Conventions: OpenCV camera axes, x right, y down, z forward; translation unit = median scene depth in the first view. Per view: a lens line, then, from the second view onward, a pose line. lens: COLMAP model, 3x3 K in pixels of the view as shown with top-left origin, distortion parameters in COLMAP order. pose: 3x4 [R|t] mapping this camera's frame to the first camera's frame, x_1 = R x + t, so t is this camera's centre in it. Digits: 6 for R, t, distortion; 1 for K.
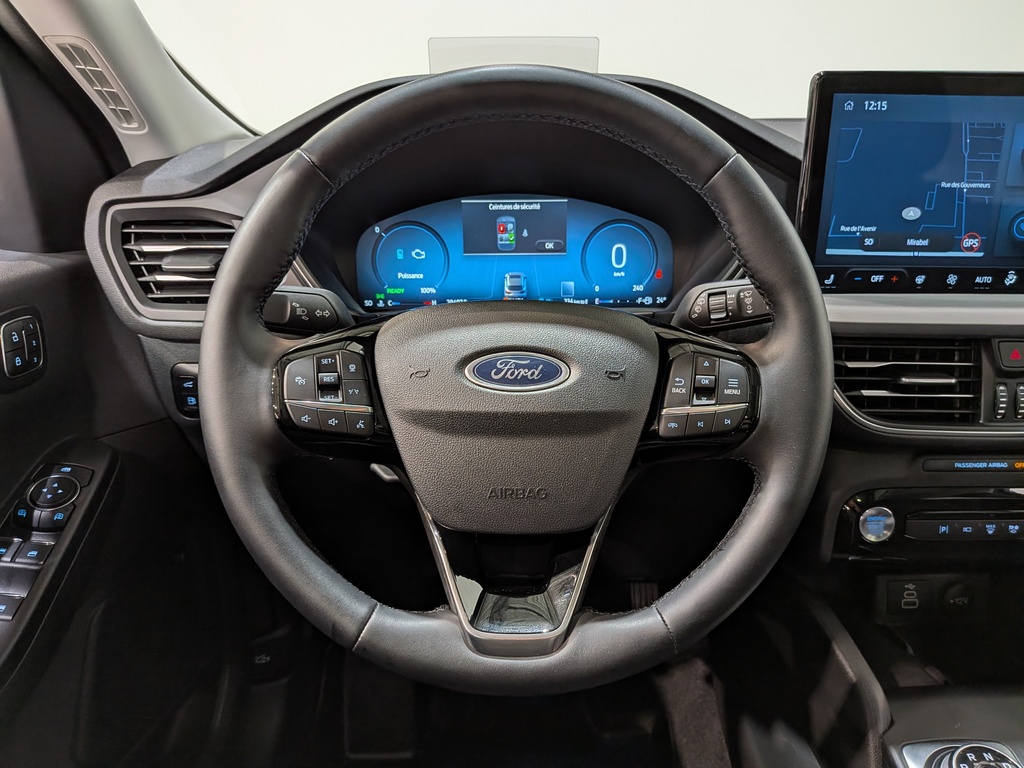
lens RADIAL K [[769.1, 0, 511.2], [0, 769.1, 392.5], [0, 0, 1]] dist [0.029383, -0.050527]
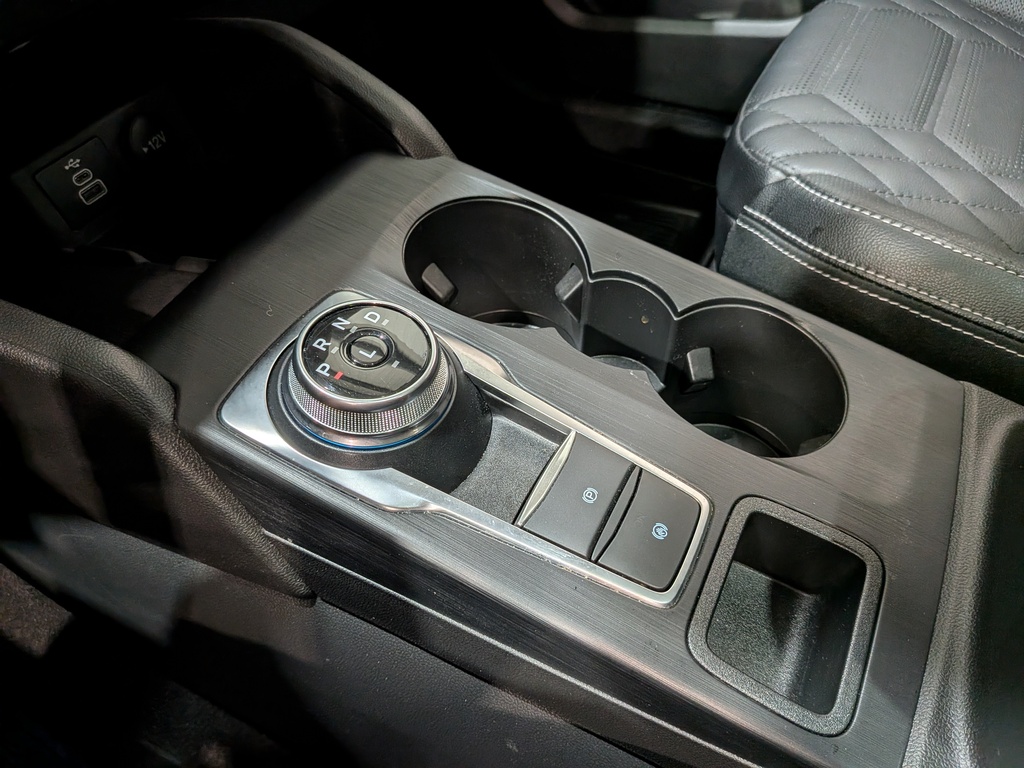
lens RADIAL K [[769.1, 0, 510.5], [0, 769.1, 401.4], [0, 0, 1]] dist [0.029383, -0.050527]
pose [[0.472503, -0.668636, 0.574166, 0.293874], [0.362932, 0.741294, 0.564591, 0.224811], [-0.803132, -0.058387, 0.592933, 0.515758]]
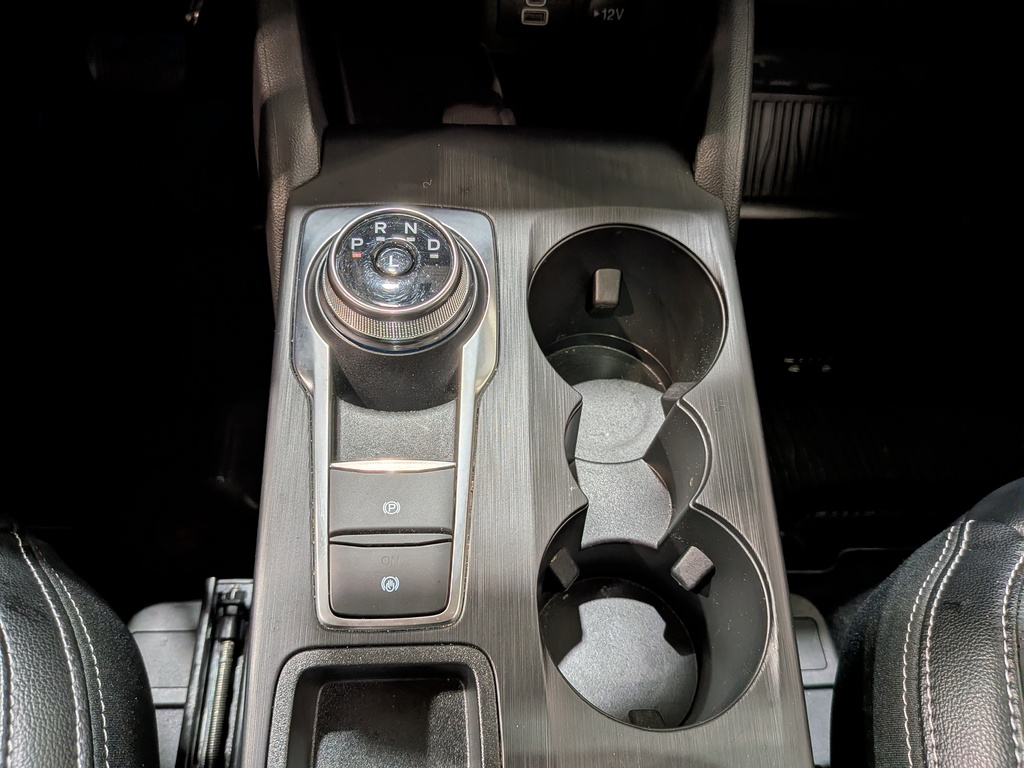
lens RADIAL K [[769.1, 0, 499.3], [0, 769.1, 404.7], [0, 0, 1]] dist [0.029383, -0.050527]
pose [[0.997308, 0.016021, 0.071554, 0.563256], [-0.054149, 0.818913, 0.571357, 0.220875], [-0.049443, -0.573693, 0.817576, 0.401141]]
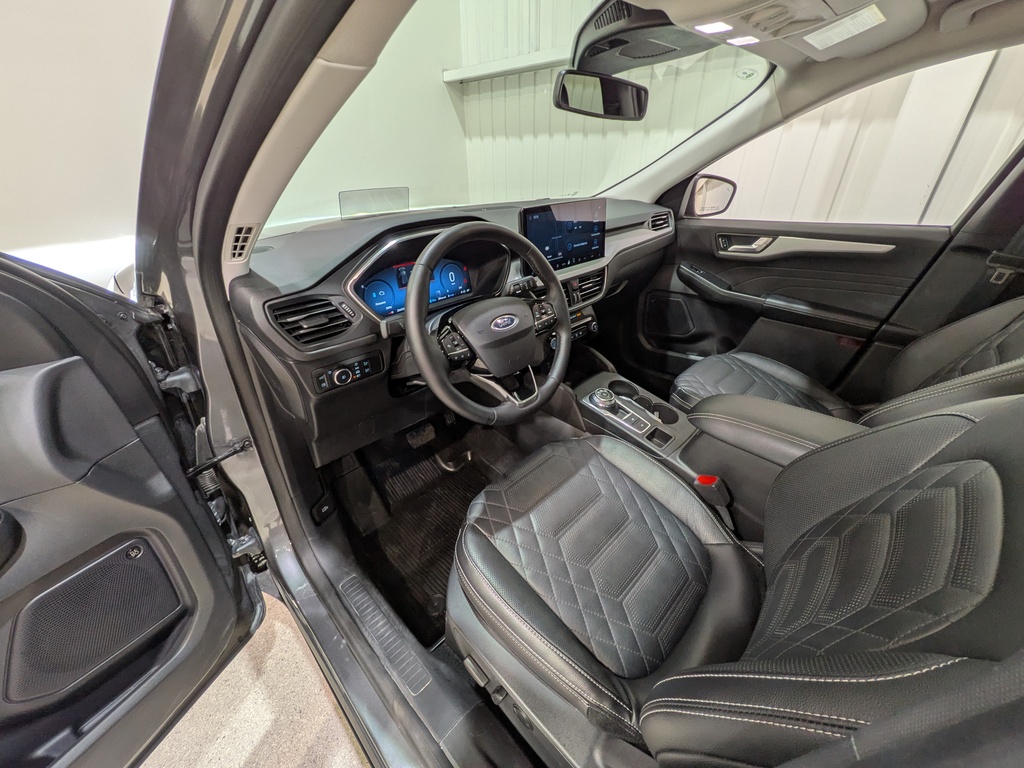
lens RADIAL K [[418.3, 0, 534.2], [0, 418.3, 373.3], [0, 0, 1]] dist [0.011258, -0.000013]
pose [[0.683587, -0.342564, 0.644484, -0.785534], [0.259281, 0.939394, 0.224305, -0.134057], [-0.682263, 0.013771, 0.730977, -0.240987]]
